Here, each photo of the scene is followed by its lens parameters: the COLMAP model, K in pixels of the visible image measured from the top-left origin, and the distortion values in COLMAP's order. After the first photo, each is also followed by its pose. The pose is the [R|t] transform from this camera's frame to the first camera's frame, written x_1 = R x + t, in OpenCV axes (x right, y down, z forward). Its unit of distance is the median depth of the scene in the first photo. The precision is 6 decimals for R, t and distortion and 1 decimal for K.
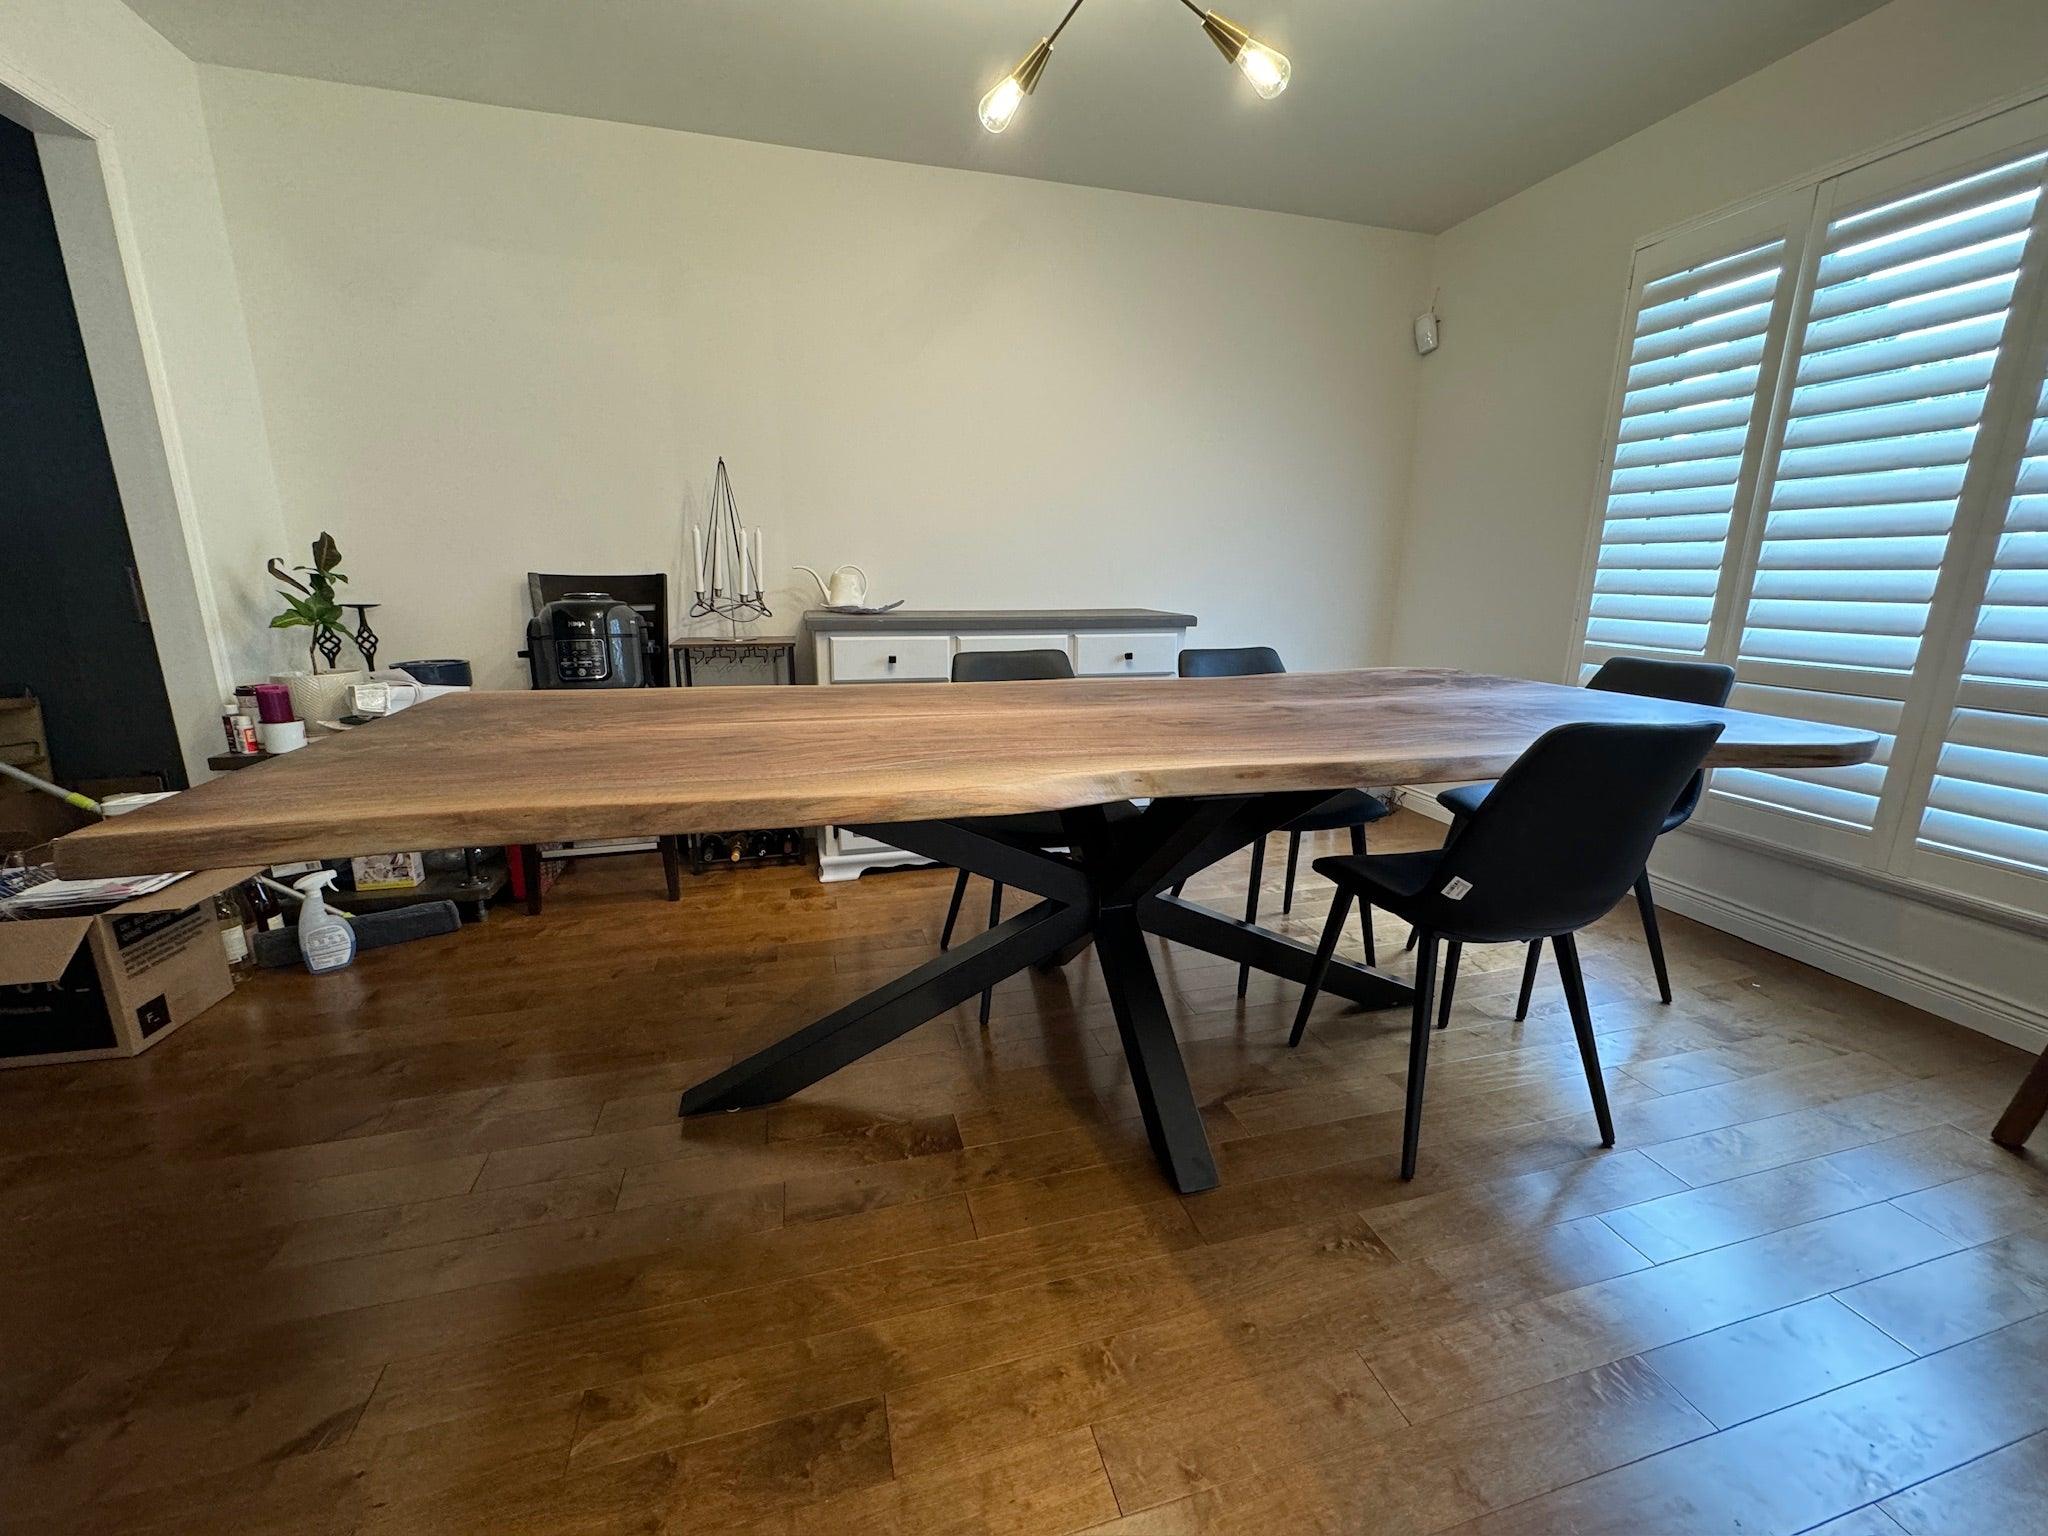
lens RADIAL K [[811.2, 0, 1024.0], [0, 811.2, 768.0], [0, 0, 1]] dist [-0.001170, -0.000315]
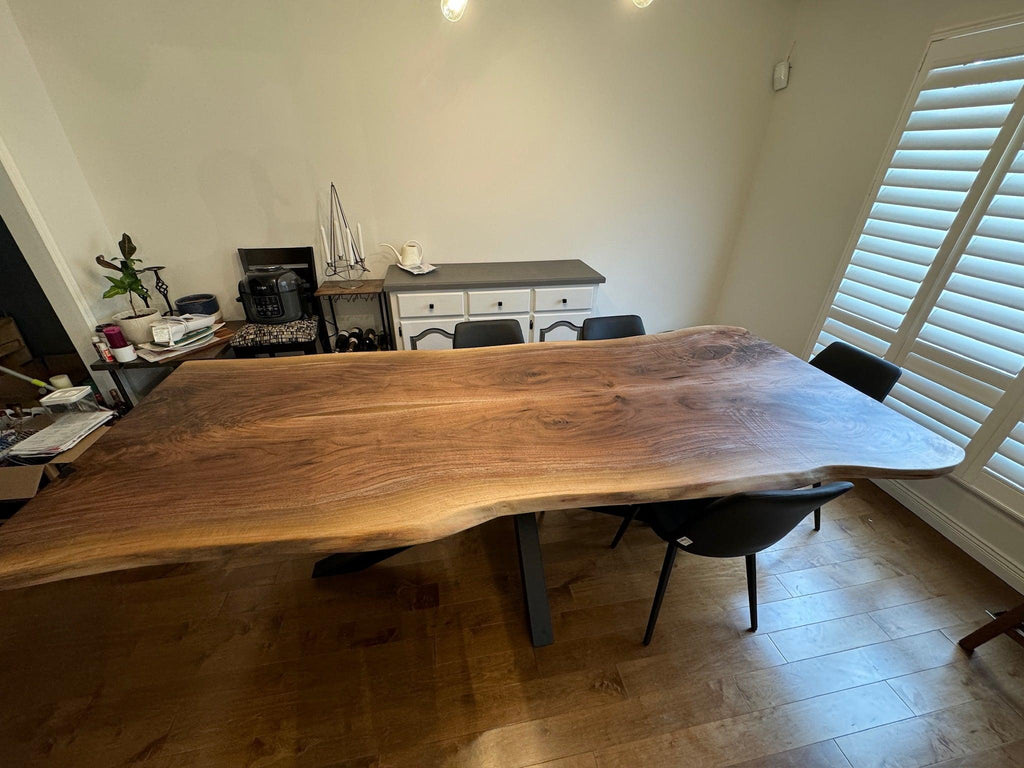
lens RADIAL K [[405.6, 0, 512.0], [0, 405.6, 384.0], [0, 0, 1]] dist [-0.001170, -0.000315]
pose [[0.996344, 0.048800, -0.070129, 0.129404], [-0.027615, 0.960709, 0.276182, -0.313266], [0.080851, -0.273235, 0.958543, 0.119282]]
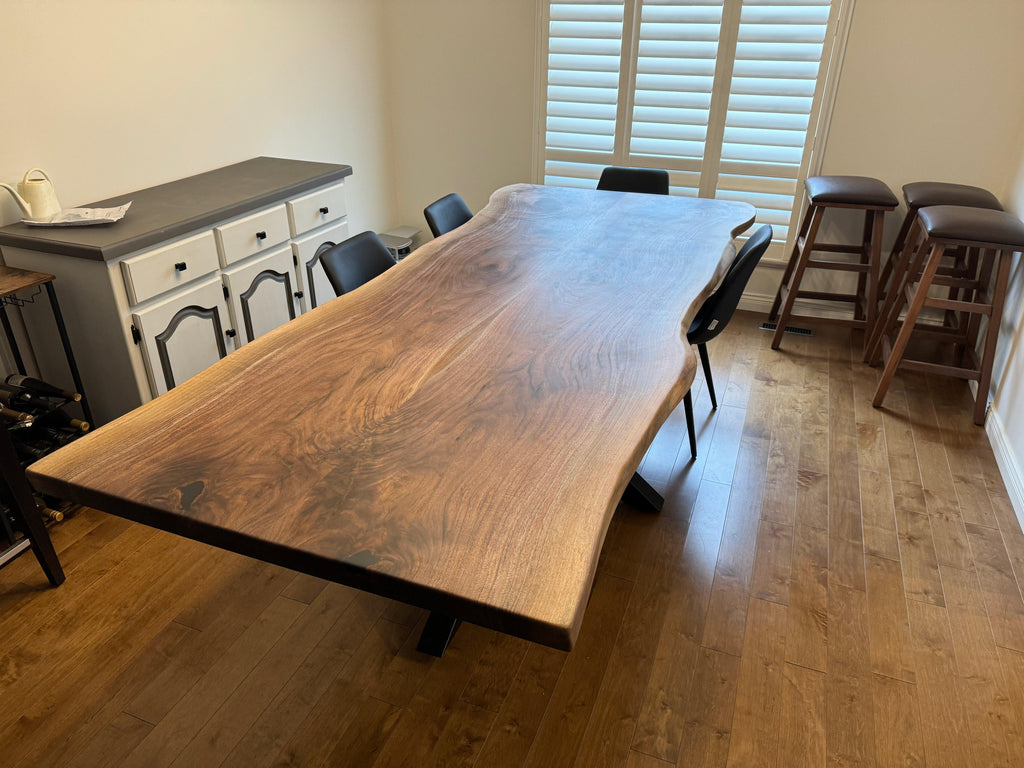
lens RADIAL K [[735.0, 0, 499.3], [0, 735.0, 382.3], [0, 0, 1]] dist [0.042261, -0.037244]
pose [[0.606768, -0.368770, 0.704160, -0.881999], [0.185062, 0.927066, 0.326039, -0.320229], [-0.773036, -0.067517, 0.630759, 0.135514]]
